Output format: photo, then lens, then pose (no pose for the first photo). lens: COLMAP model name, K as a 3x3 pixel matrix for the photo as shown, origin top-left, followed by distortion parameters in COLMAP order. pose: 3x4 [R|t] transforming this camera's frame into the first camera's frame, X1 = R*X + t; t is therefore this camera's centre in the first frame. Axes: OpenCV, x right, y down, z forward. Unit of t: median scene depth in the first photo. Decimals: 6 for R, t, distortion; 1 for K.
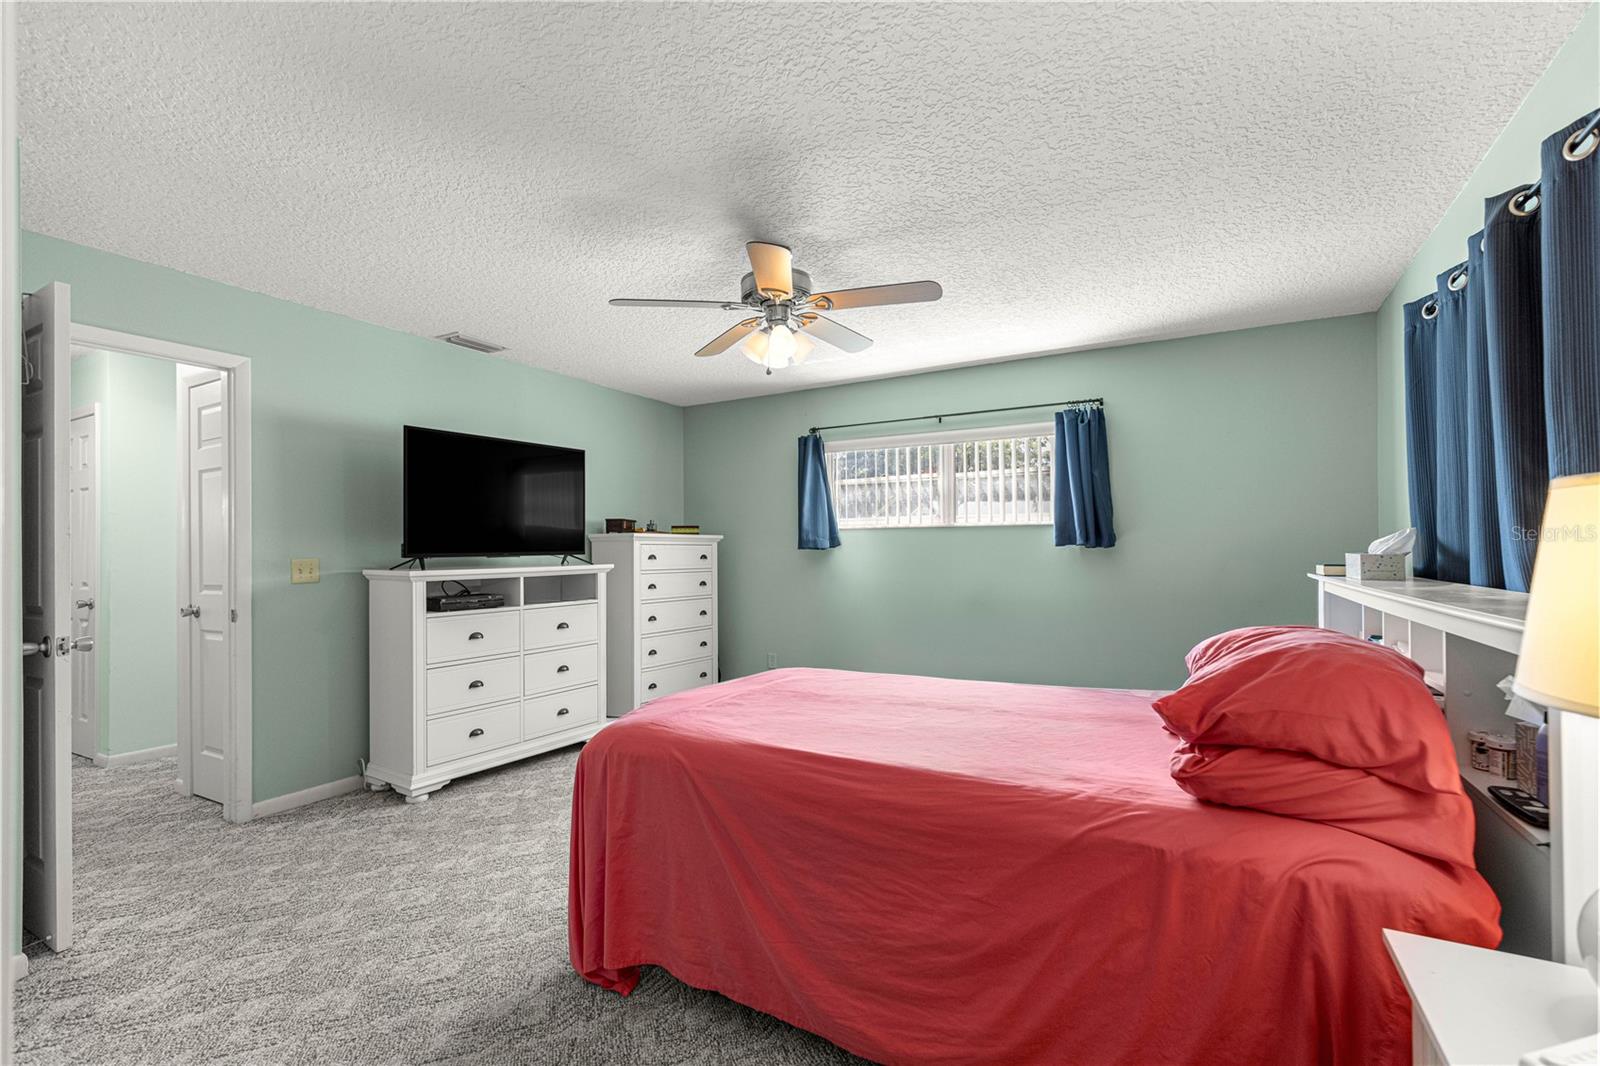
lens RADIAL K [[721.1, 0, 802.9], [0, 721.1, 543.0], [0, 0, 1]] dist [0.009902, -0.001353]
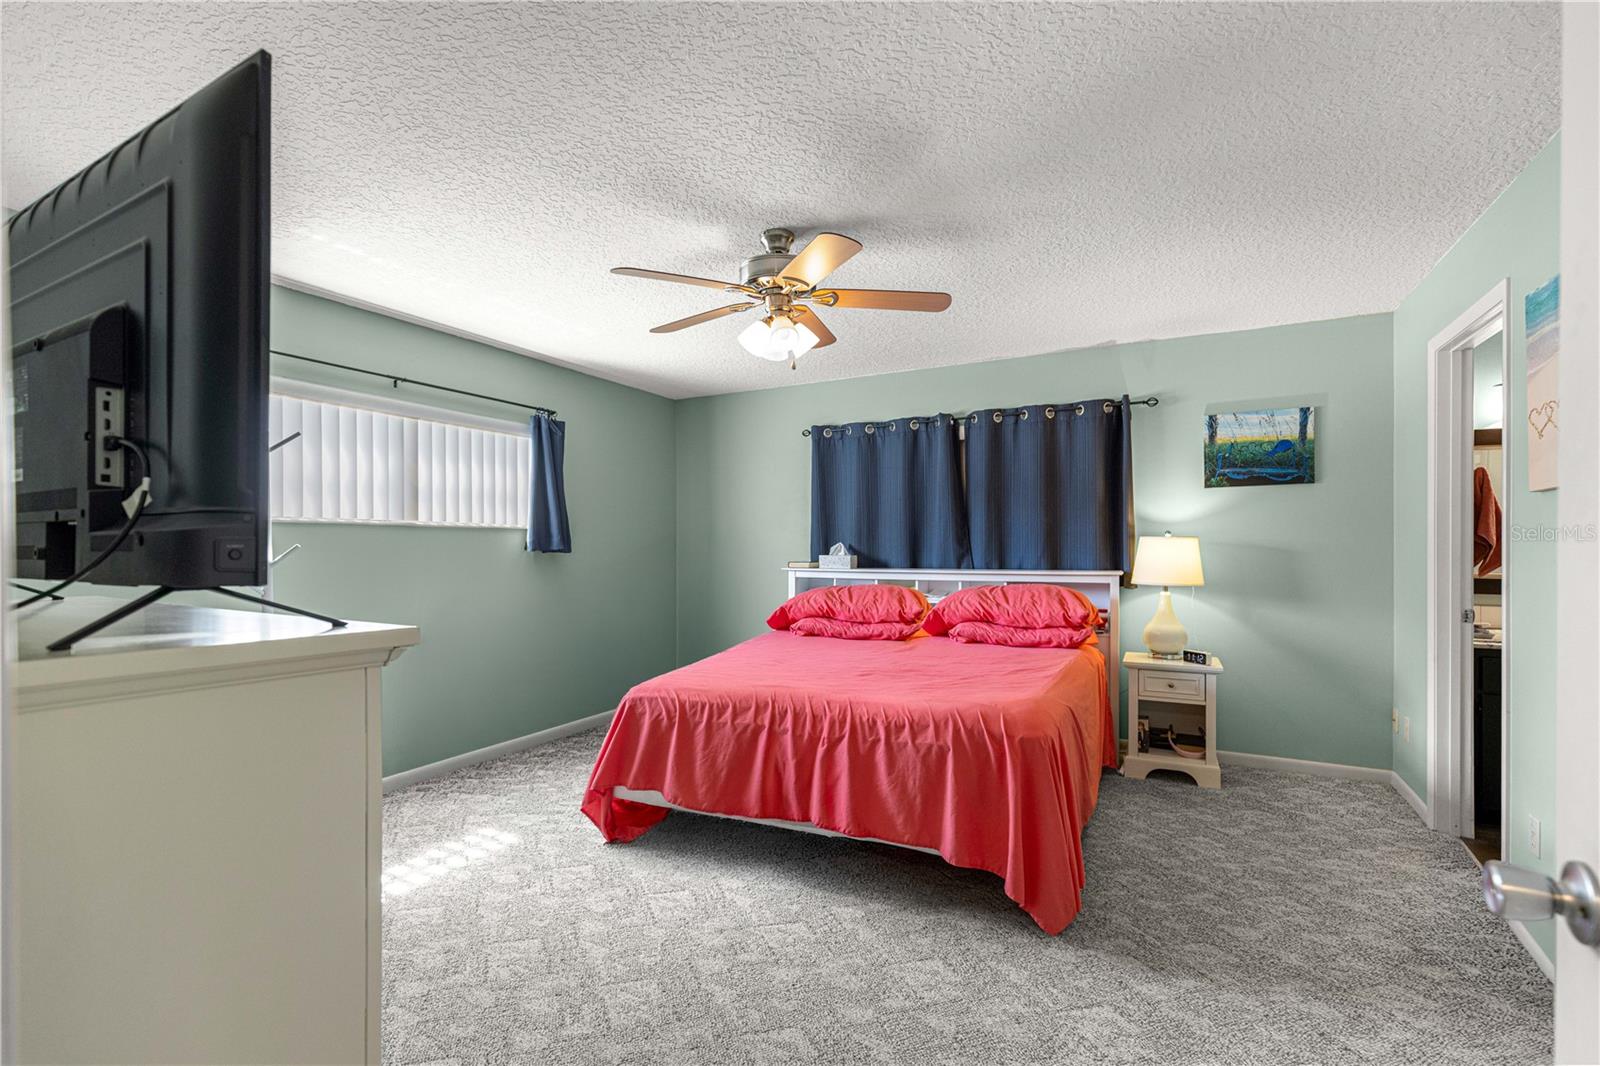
lens RADIAL K [[721.1, 0, 799.8], [0, 721.1, 554.1], [0, 0, 1]] dist [0.009902, -0.001353]
pose [[-0.039885, -0.001140, 0.999204, -0.610301], [-0.011092, 0.999938, 0.000698, 0.003936], [-0.999143, -0.011056, -0.039896, 0.626520]]
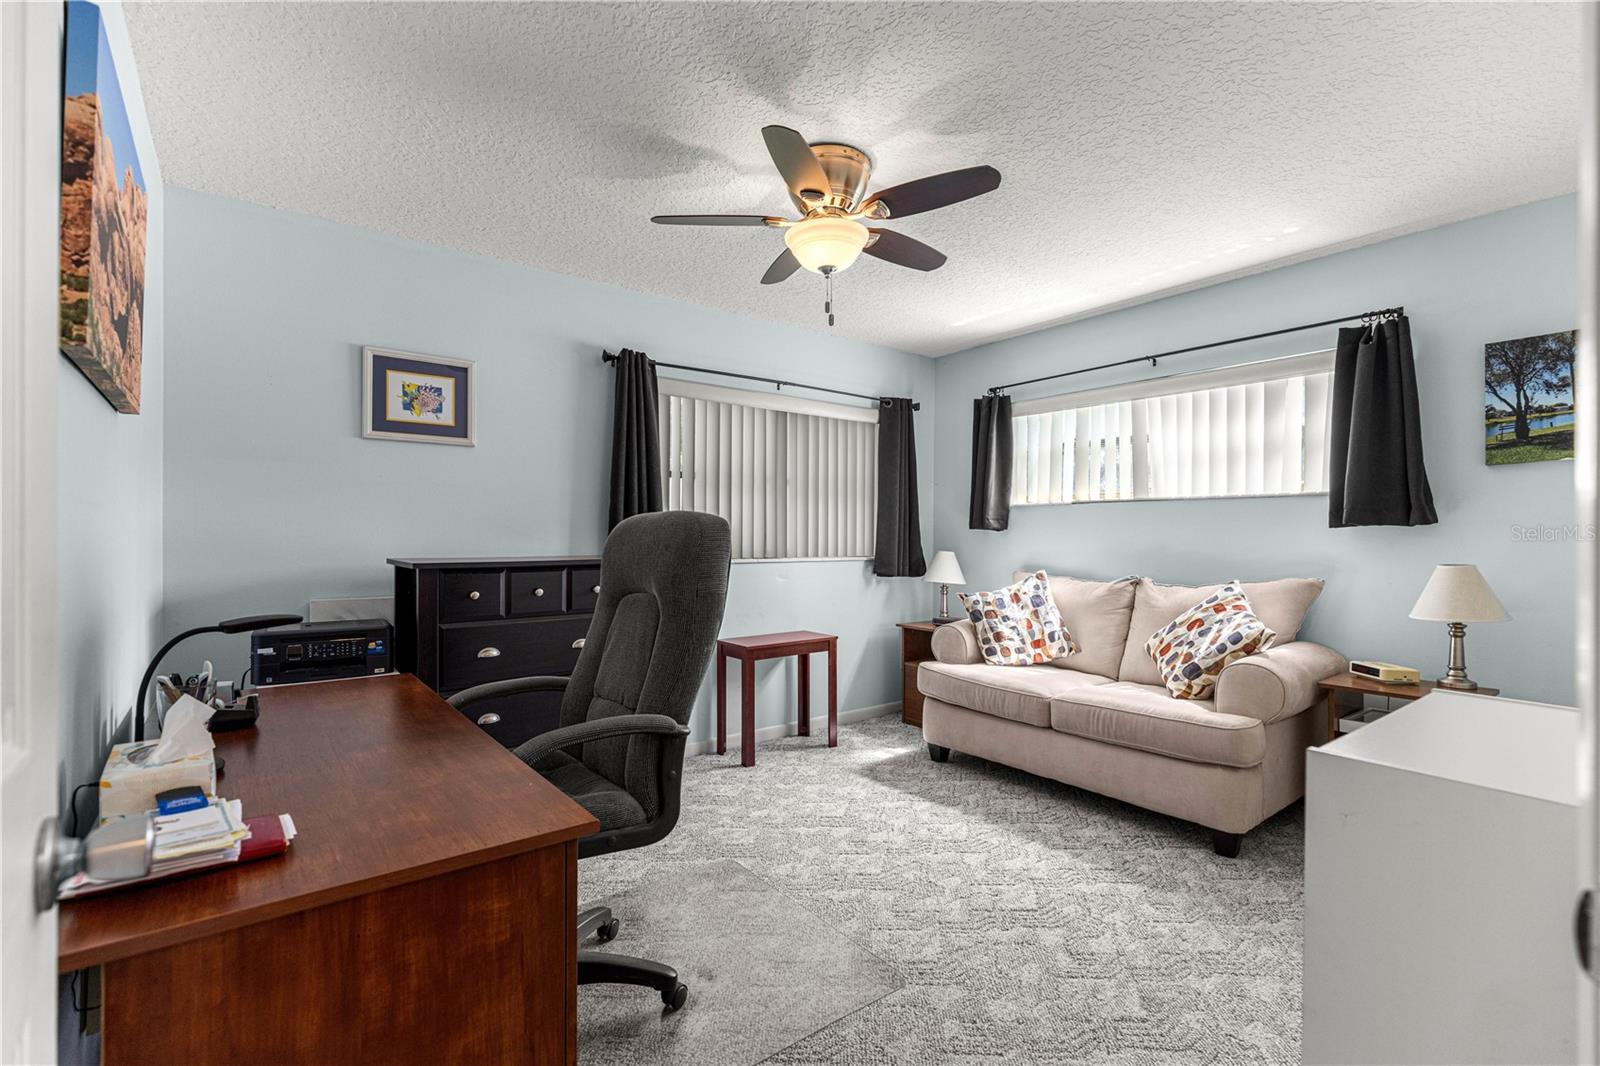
lens RADIAL K [[721.1, 0, 794.8], [0, 721.1, 531.2], [0, 0, 1]] dist [0.009902, -0.001353]
pose [[0.906920, -0.002580, -0.421295, 0.173174], [0.007211, 0.999930, 0.009398, 0.000953], [0.421241, -0.011561, 0.906875, 0.137340]]
